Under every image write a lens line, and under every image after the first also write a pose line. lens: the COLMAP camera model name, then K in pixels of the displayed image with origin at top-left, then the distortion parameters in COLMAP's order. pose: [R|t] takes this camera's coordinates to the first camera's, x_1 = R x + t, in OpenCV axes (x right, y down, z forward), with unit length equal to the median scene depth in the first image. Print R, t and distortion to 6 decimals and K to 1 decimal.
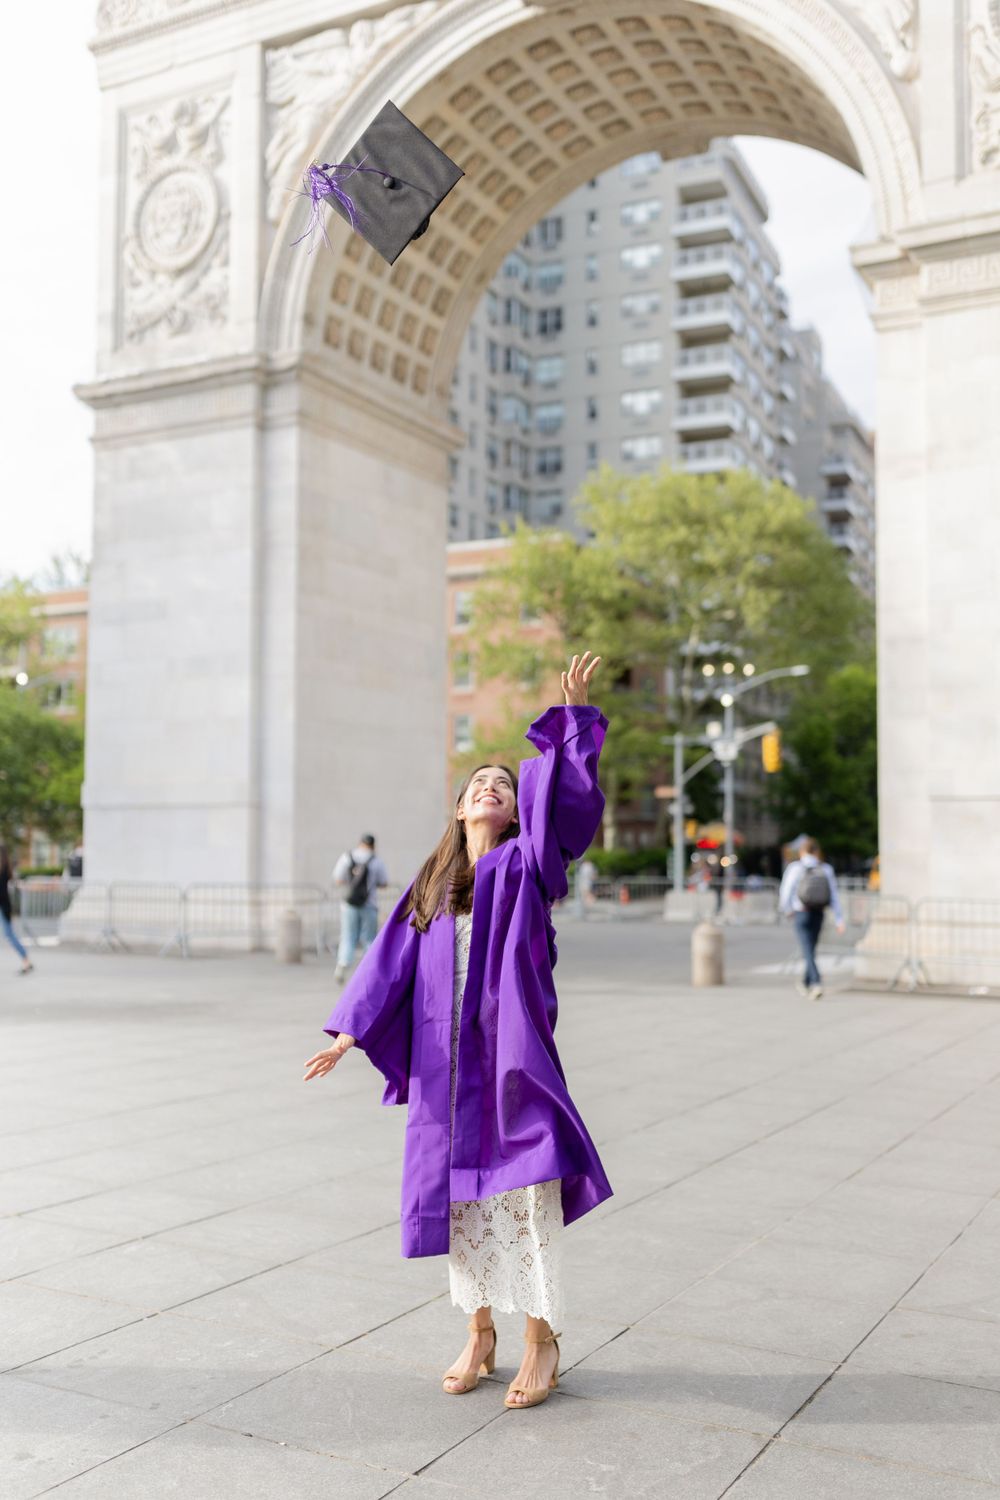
lens RADIAL K [[1469.0, 0, 482.5], [0, 1469.0, 758.4], [0, 0, 1]] dist [0.013292, -0.026975]
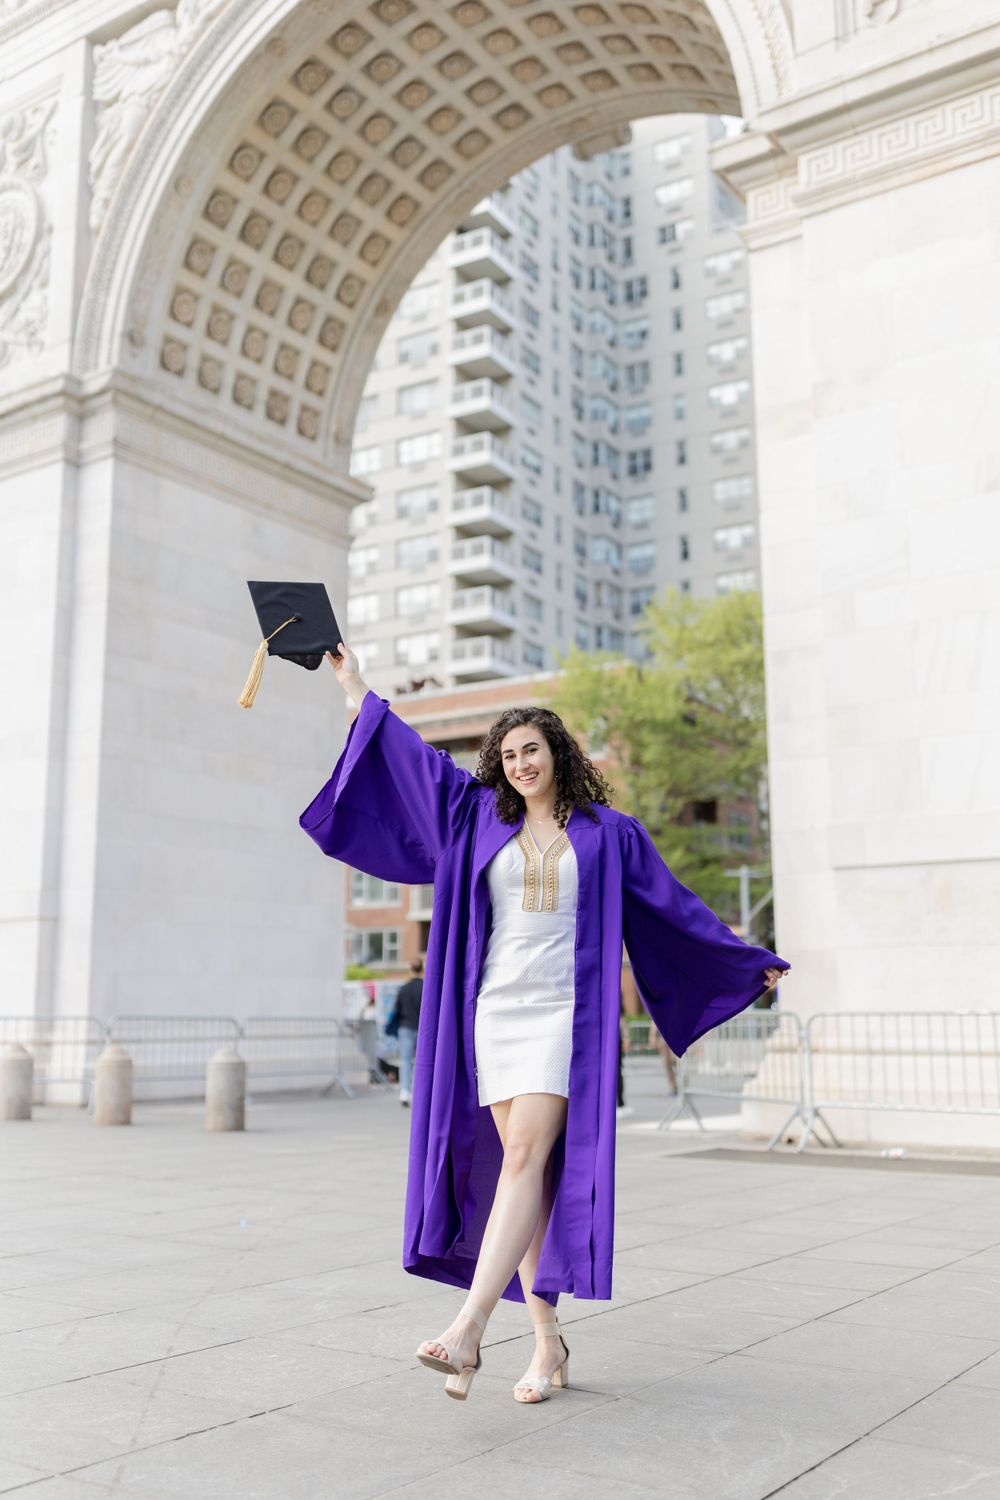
lens RADIAL K [[1439.9, 0, 500.0], [0, 1439.9, 750.0], [0, 0, 1]] dist [0.003890, -0.011556]
pose [[0.994950, -0.027611, -0.096497, 0.148103], [0.015839, 0.992563, -0.120696, 0.035250], [0.099112, 0.118558, 0.987988, 0.210012]]
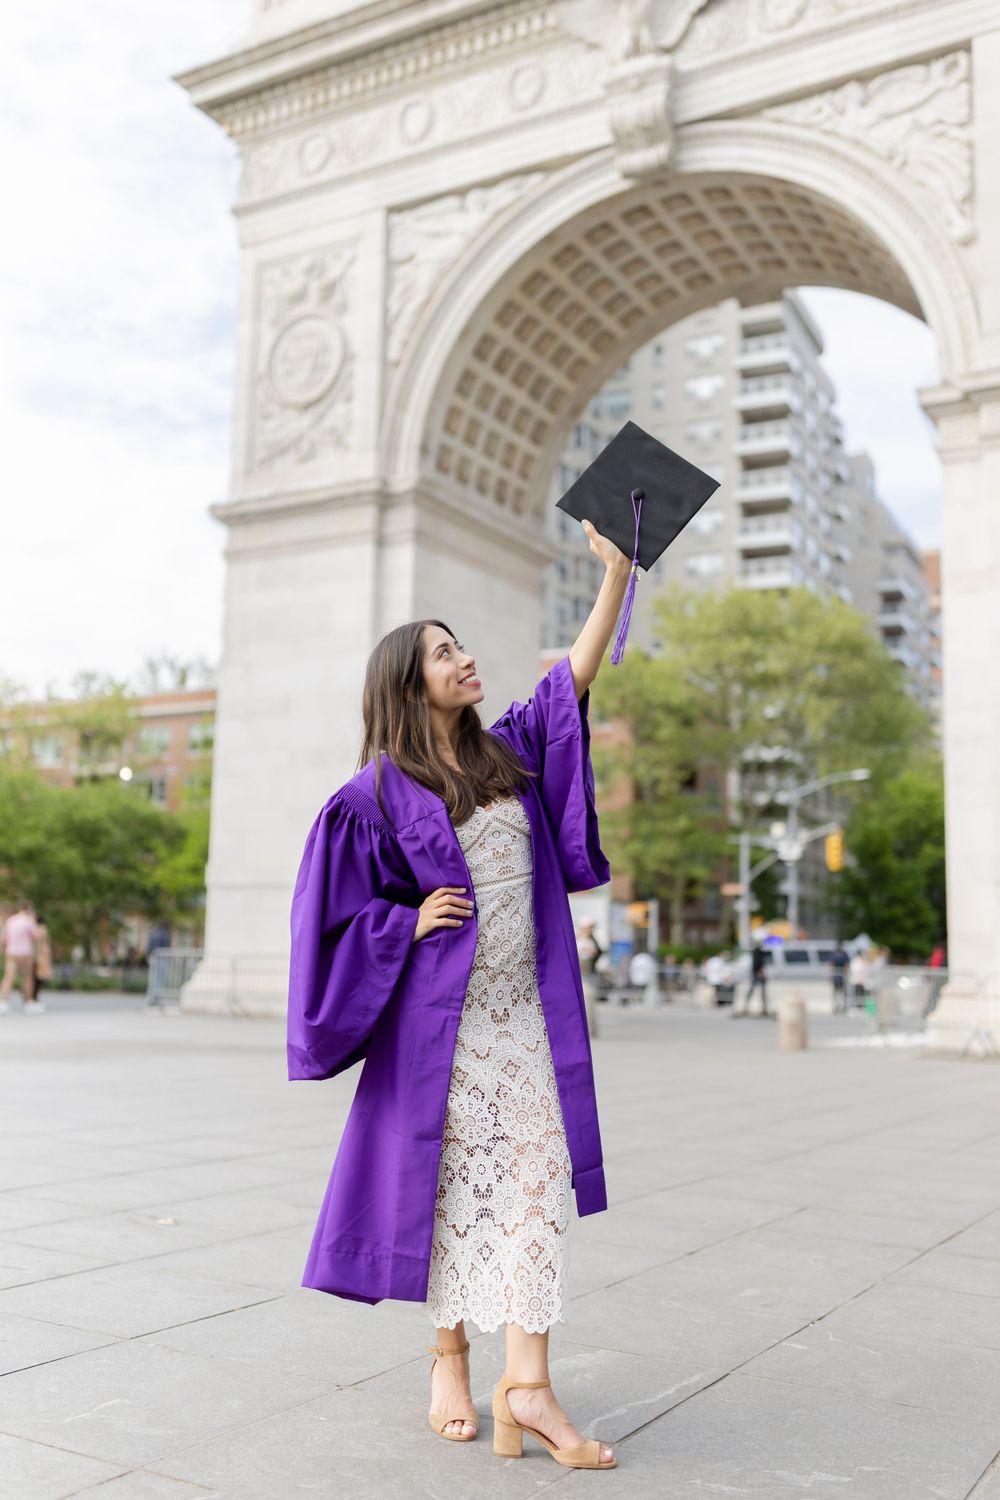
lens RADIAL K [[1429.9, 0, 500.0], [0, 1429.9, 750.0], [0, 0, 1]] dist [0.013742, -0.020145]
pose [[0.999494, 0.011610, -0.029619, -0.023070], [-0.013885, 0.996871, -0.077813, 0.011543], [0.028623, 0.078185, 0.996528, -0.054968]]
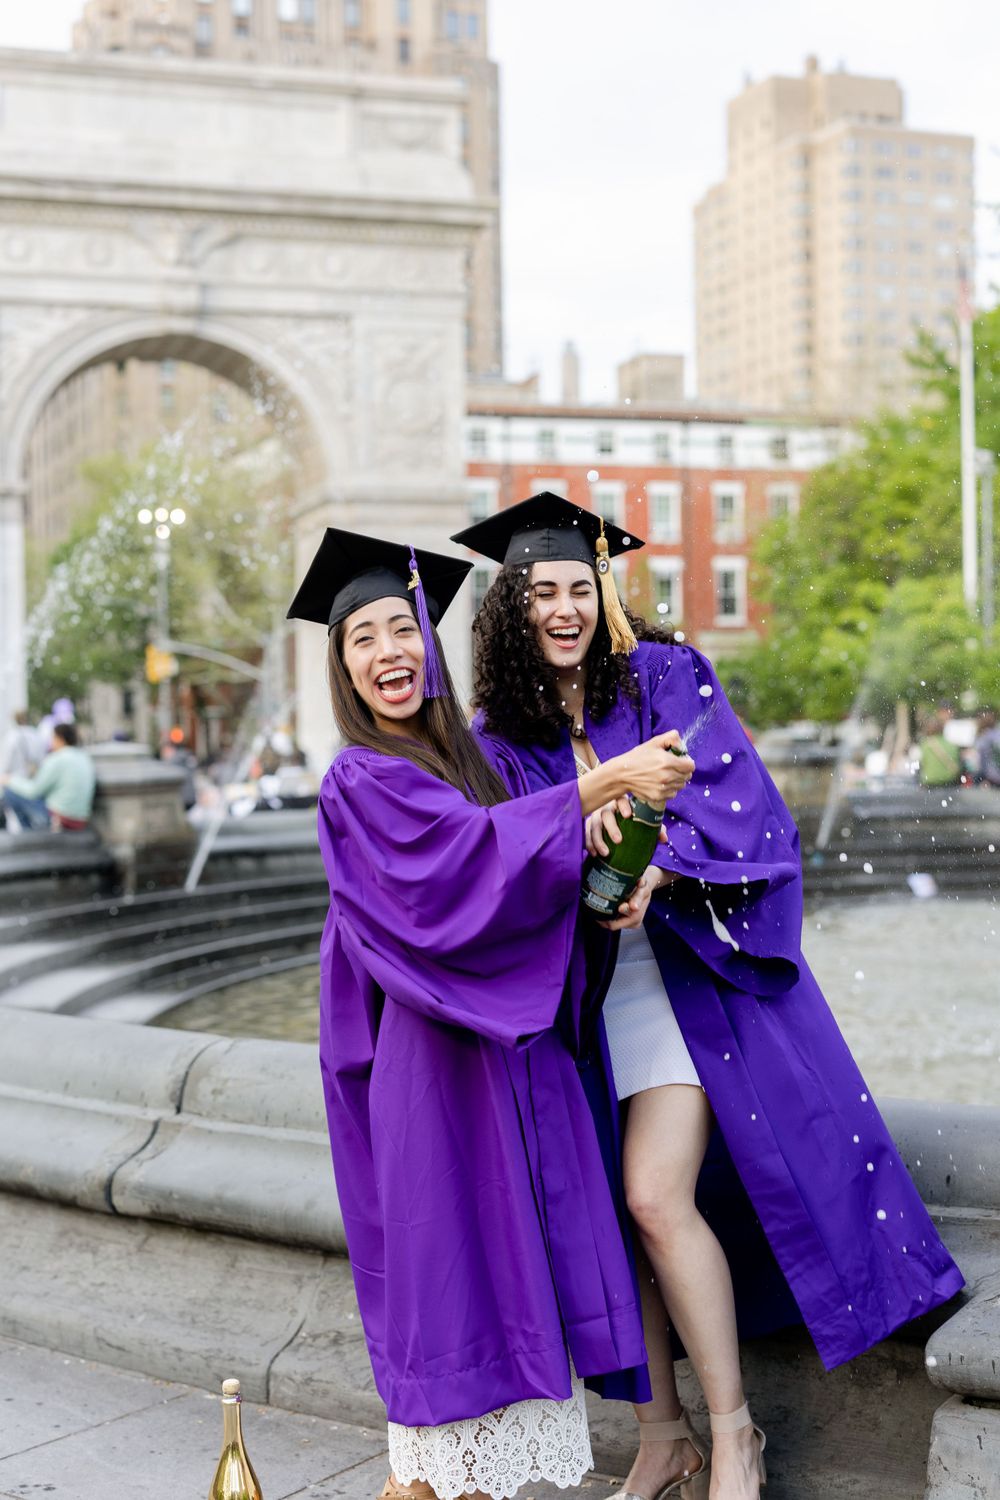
lens RADIAL K [[2165.3, 0, 500.0], [0, 2165.3, 750.0], [0, 0, 1]] dist [-0.002125, 0.075517]
pose [[0.691079, -0.016589, 0.722588, -1.445406], [-0.014834, 0.999200, 0.037127, -0.051852], [-0.722627, -0.036377, 0.690281, -1.106108]]
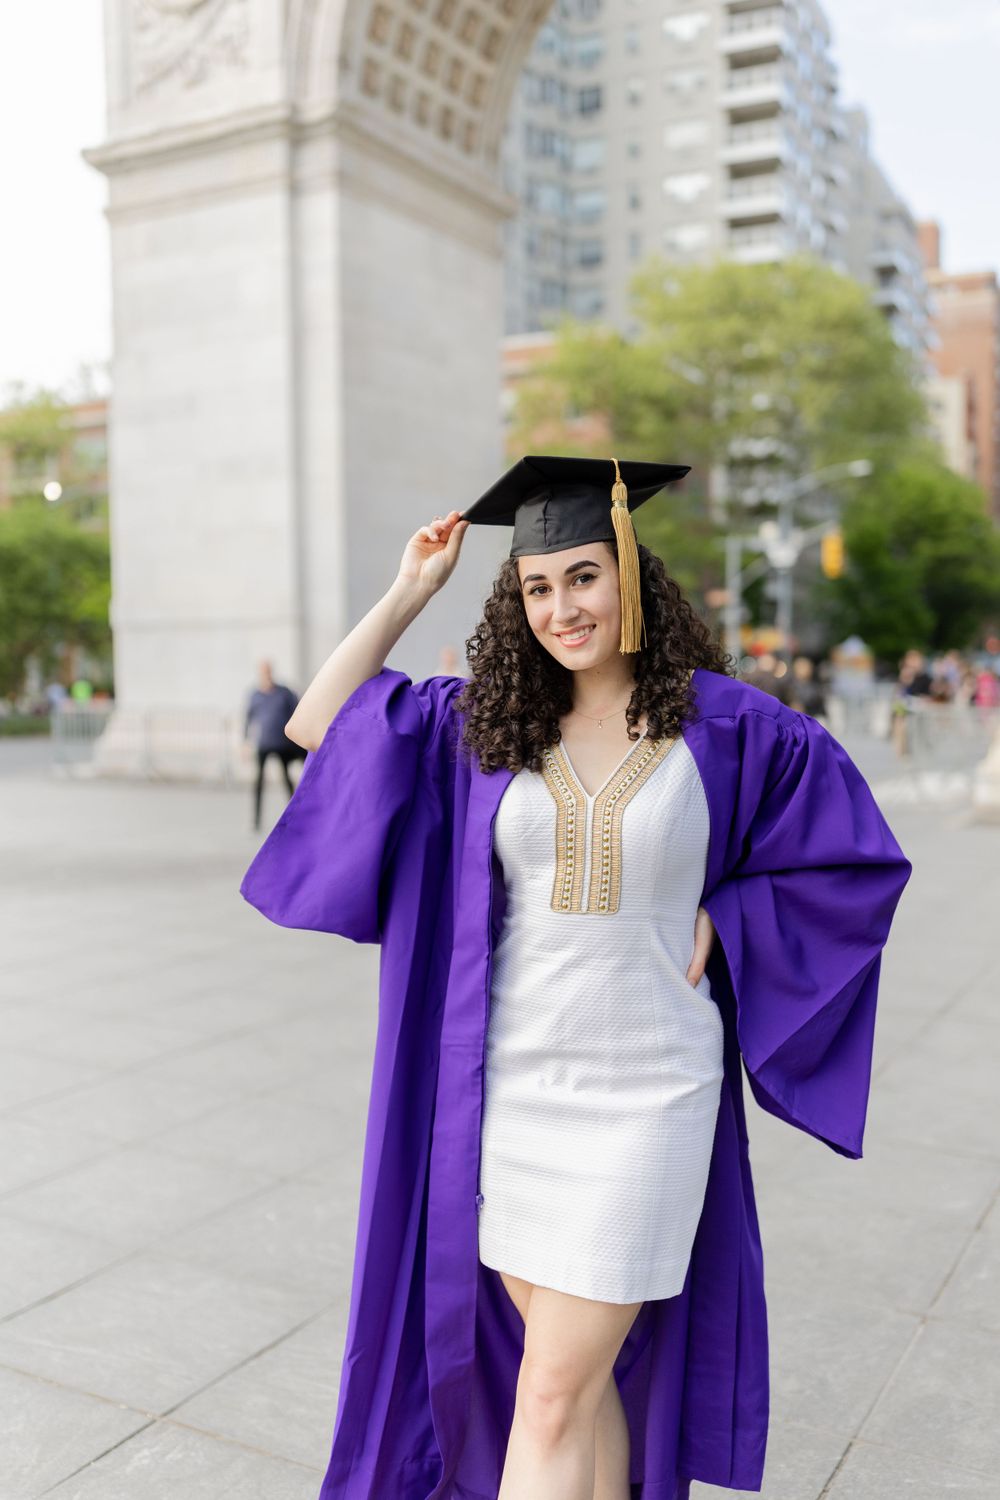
lens RADIAL K [[1439.9, 0, 500.0], [0, 1439.9, 750.0], [0, 0, 1]] dist [0.003890, -0.011556]
pose [[0.999802, -0.014128, -0.013990, -0.017003], [0.015781, 0.991897, 0.126061, 0.000299], [0.012096, -0.126257, 0.991924, 0.091891]]
